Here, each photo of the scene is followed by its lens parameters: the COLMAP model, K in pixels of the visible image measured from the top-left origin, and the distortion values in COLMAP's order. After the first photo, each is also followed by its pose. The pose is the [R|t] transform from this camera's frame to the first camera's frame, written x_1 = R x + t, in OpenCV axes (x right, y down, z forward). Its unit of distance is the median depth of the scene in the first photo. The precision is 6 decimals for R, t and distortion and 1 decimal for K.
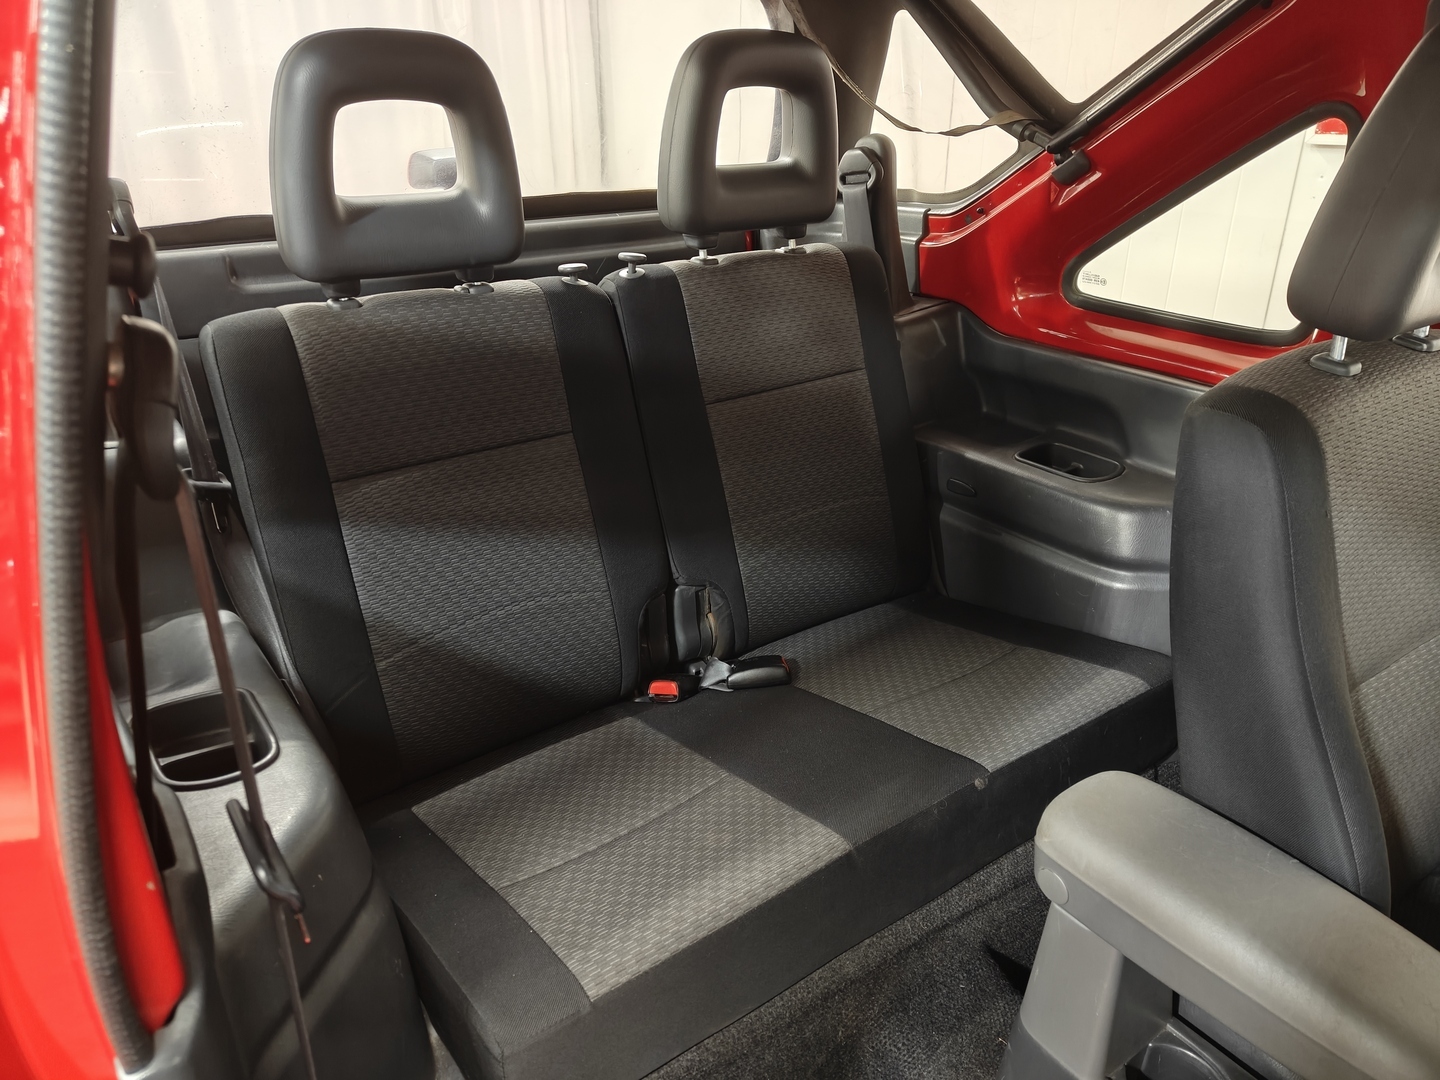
lens RADIAL K [[1012.3, 0, 720.5], [0, 1012.3, 528.9], [0, 0, 1]] dist [0.020120, -0.010636]
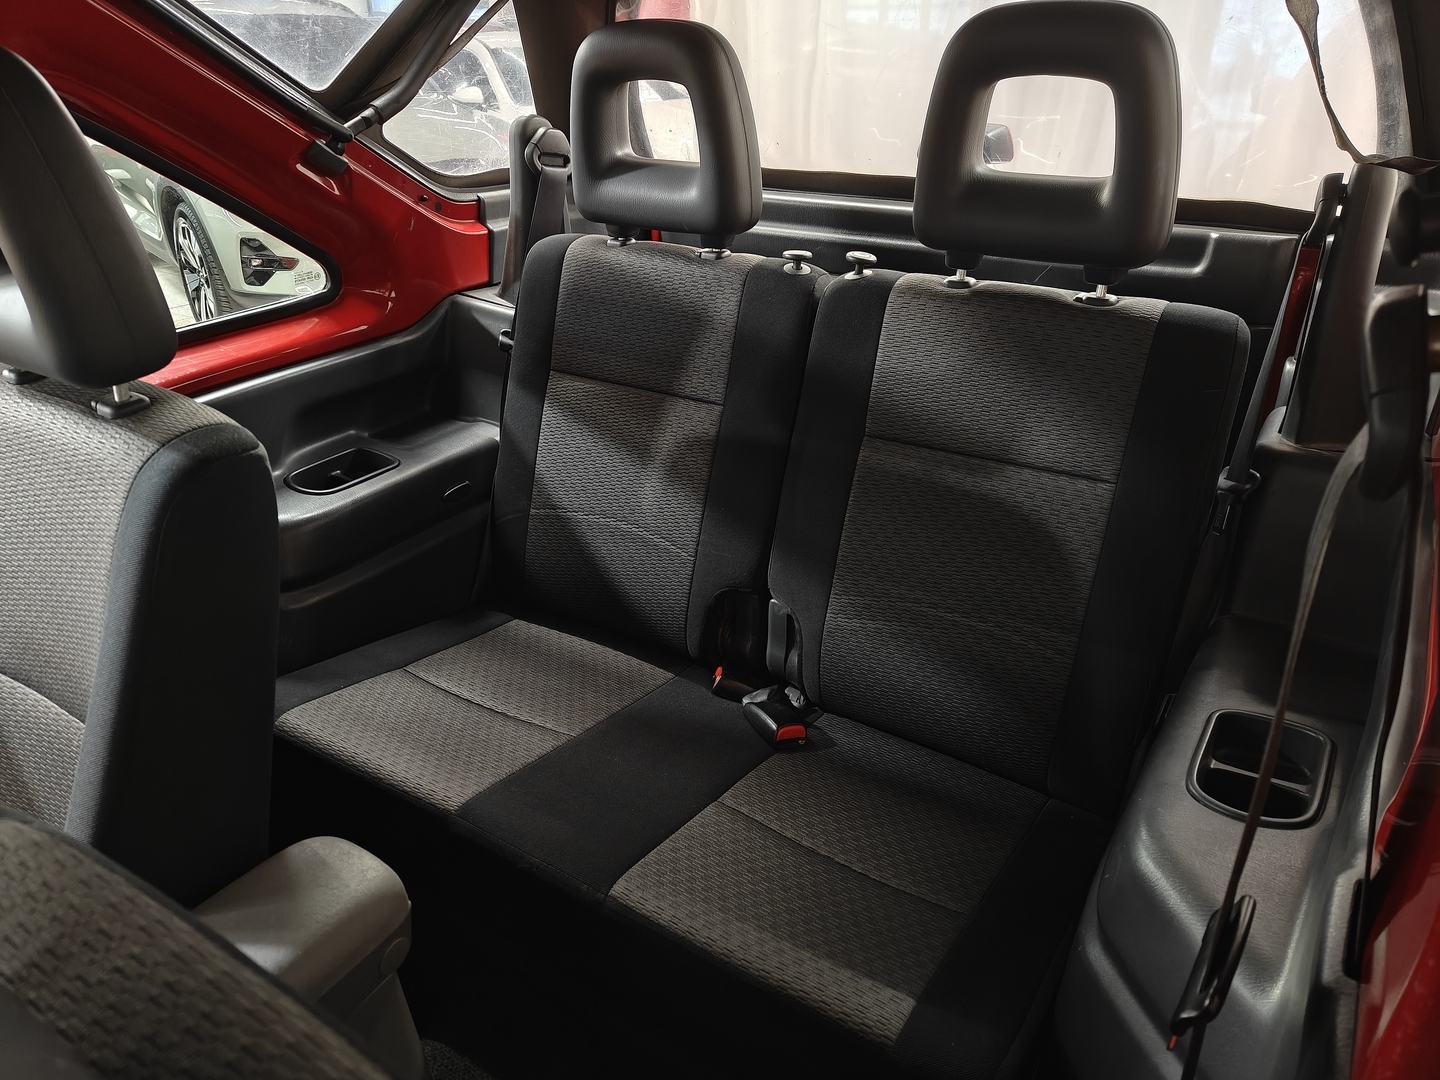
lens RADIAL K [[1012.3, 0, 719.0], [0, 1012.3, 549.4], [0, 0, 1]] dist [0.020120, -0.010636]
pose [[0.350476, 0.417798, -0.838219, 0.766638], [-0.377354, 0.882120, 0.281900, -0.249236], [0.857187, 0.217506, 0.466820, 0.519759]]
